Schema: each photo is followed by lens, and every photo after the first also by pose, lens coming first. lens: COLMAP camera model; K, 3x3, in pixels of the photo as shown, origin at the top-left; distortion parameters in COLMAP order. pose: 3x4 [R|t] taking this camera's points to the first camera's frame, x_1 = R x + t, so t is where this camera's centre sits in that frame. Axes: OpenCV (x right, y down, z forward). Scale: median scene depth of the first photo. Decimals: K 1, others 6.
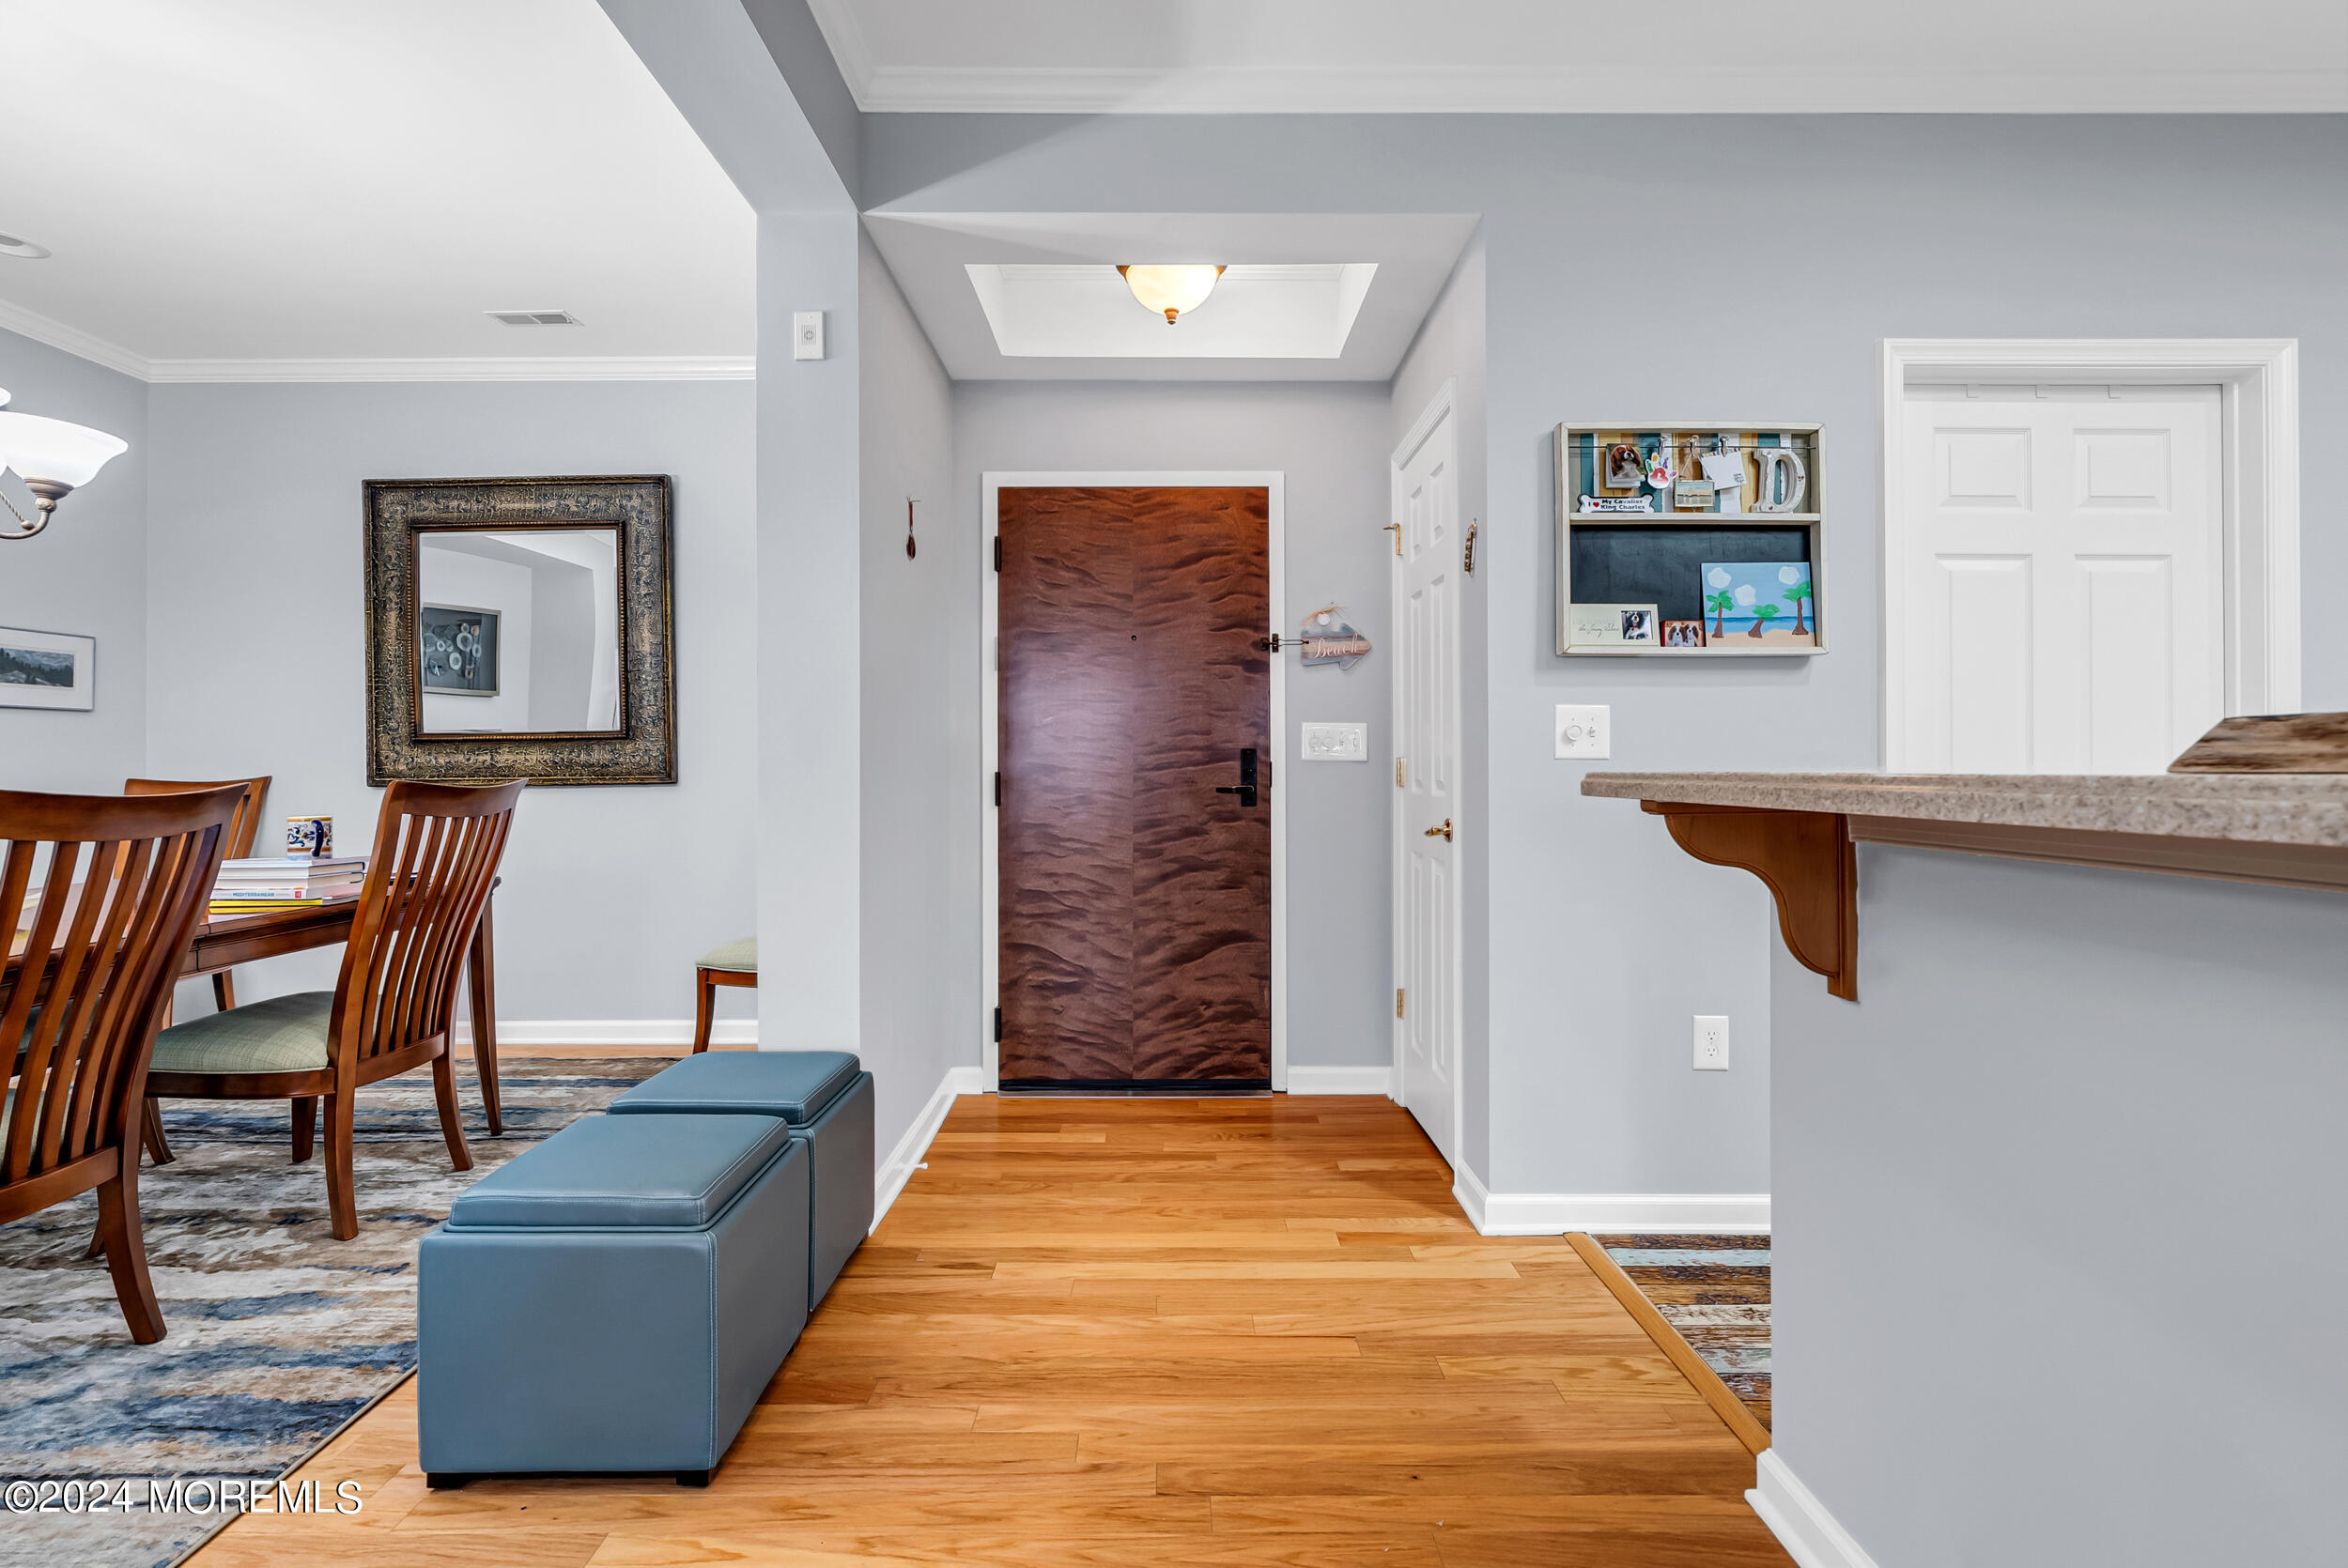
lens RADIAL K [[1078.9, 0, 1151.2], [0, 1078.9, 762.9], [0, 0, 1]] dist [-0.004496, 0.001257]
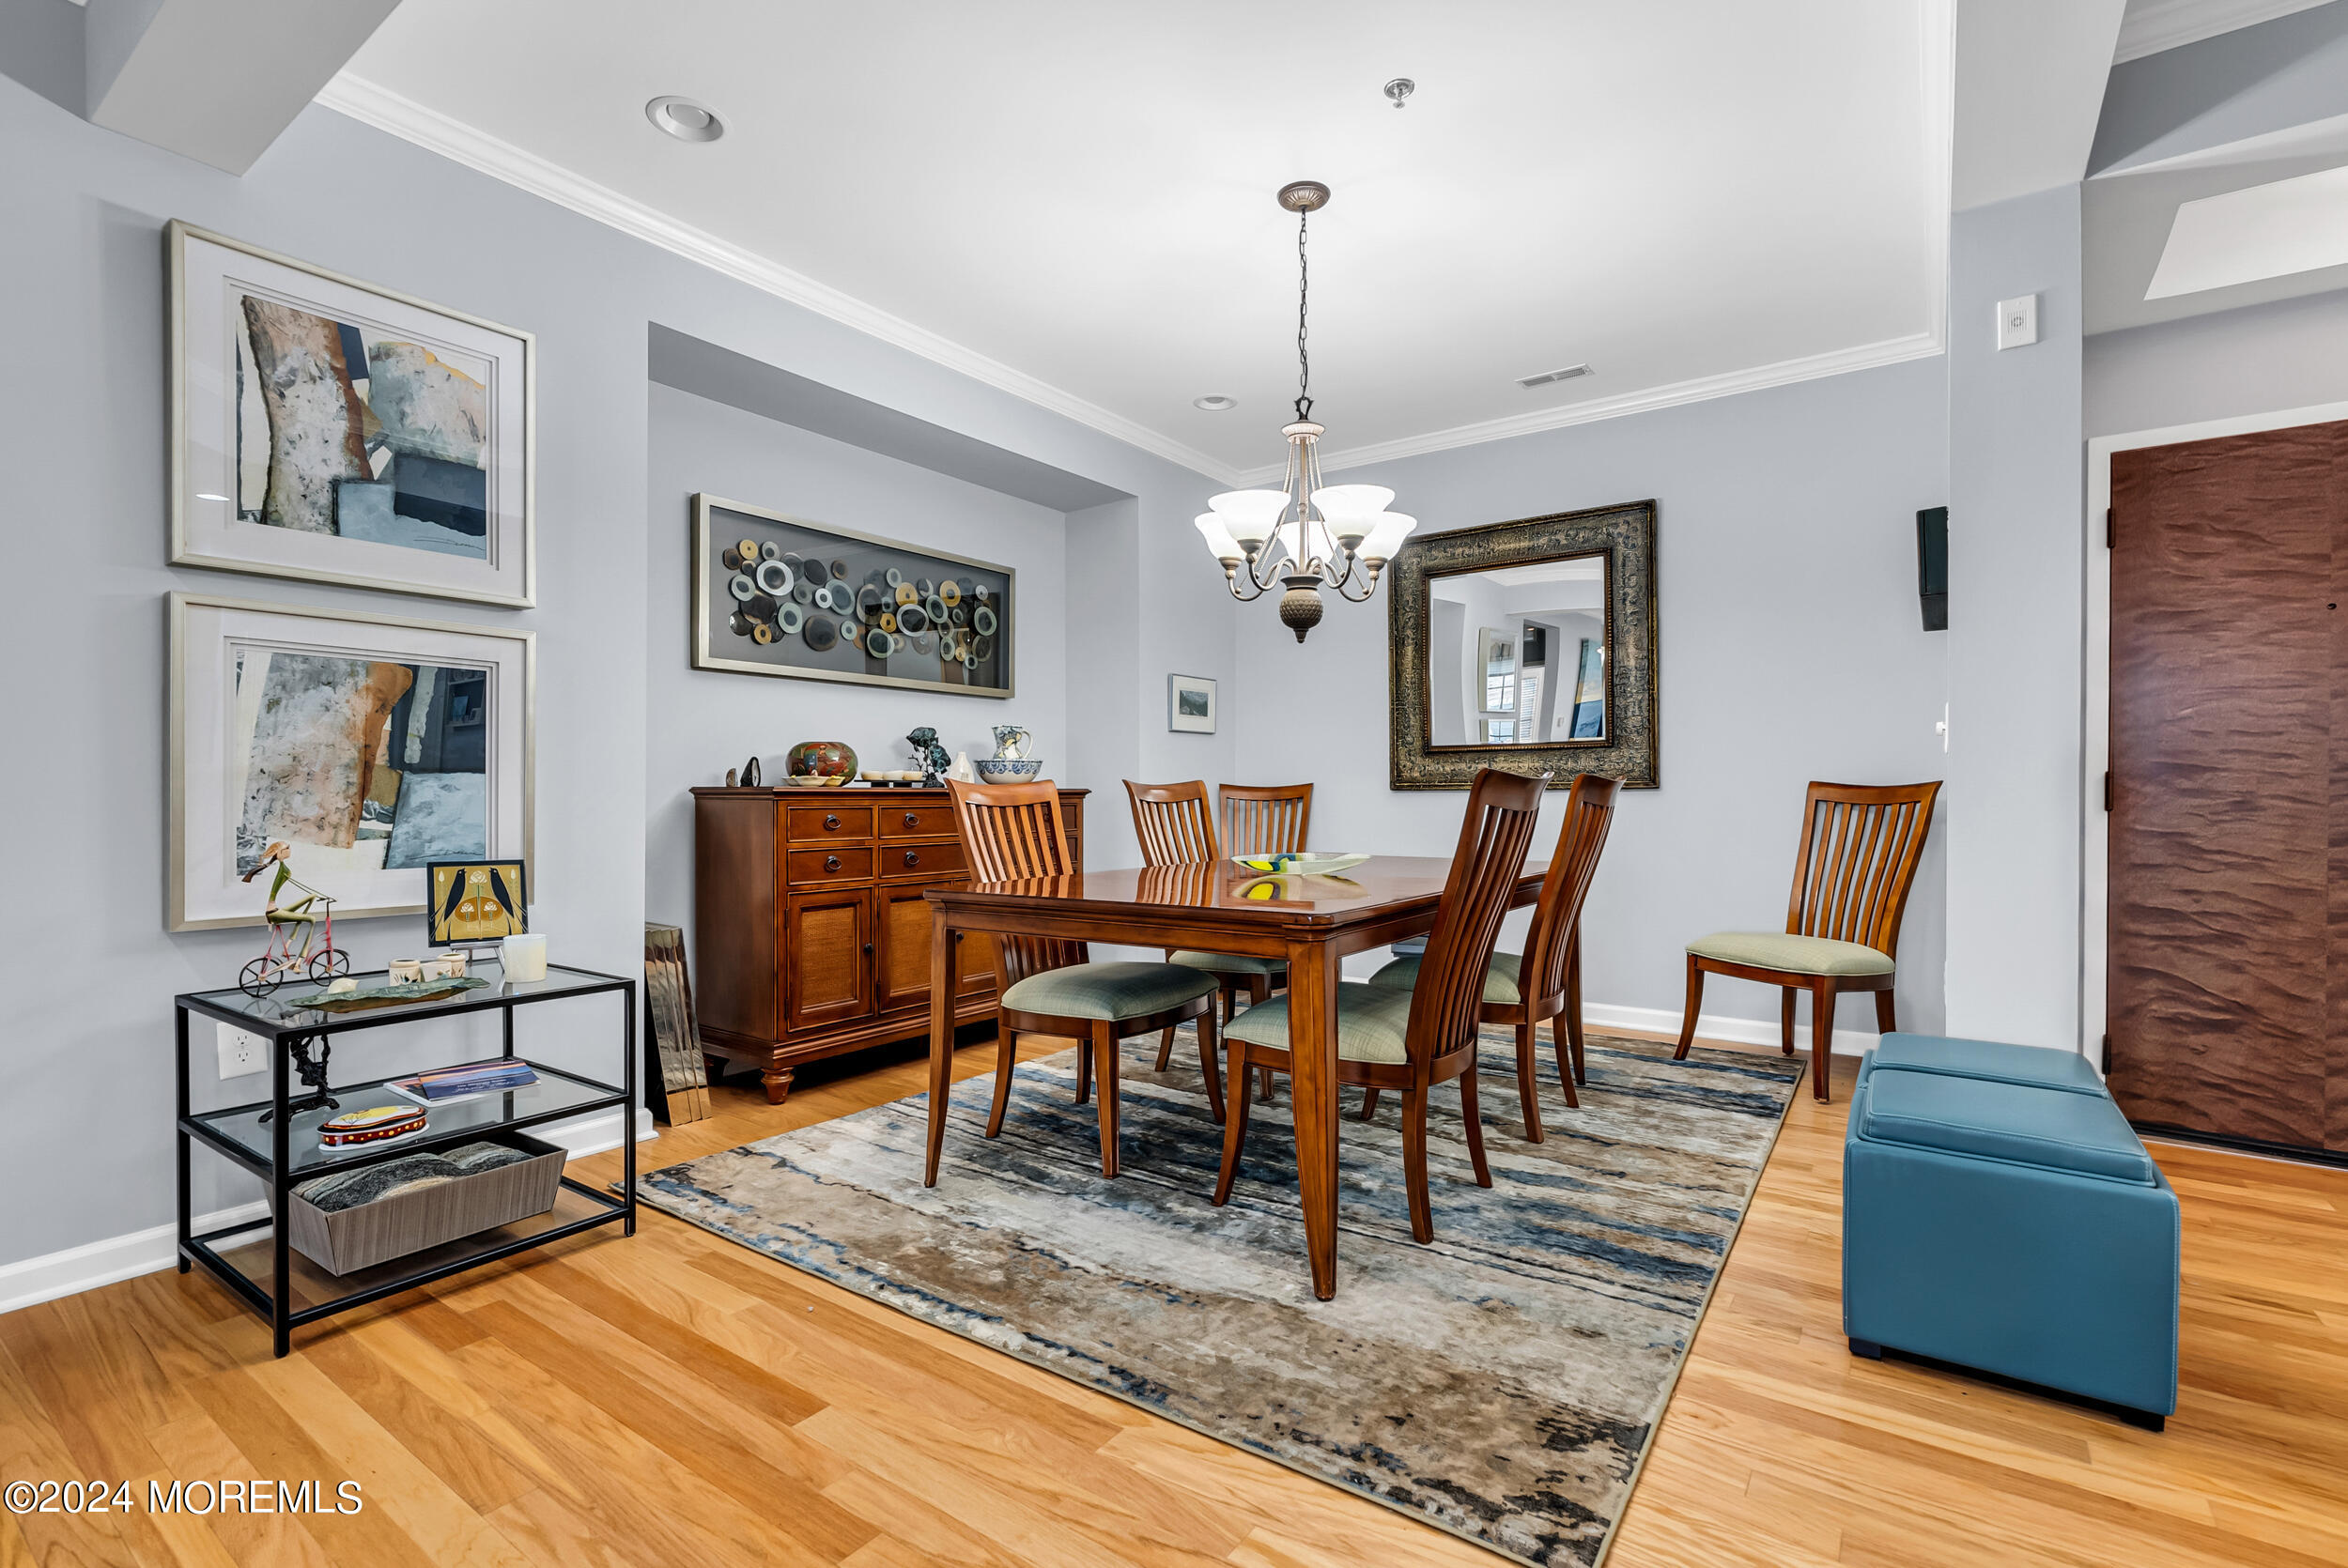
lens RADIAL K [[1078.9, 0, 1167.4], [0, 1078.9, 793.5], [0, 0, 1]] dist [-0.004496, 0.001257]
pose [[0.808853, 0.006010, -0.587980, -0.248183], [-0.001315, 0.999964, 0.008413, 0.018892], [0.588009, -0.006032, 0.808832, -0.174060]]
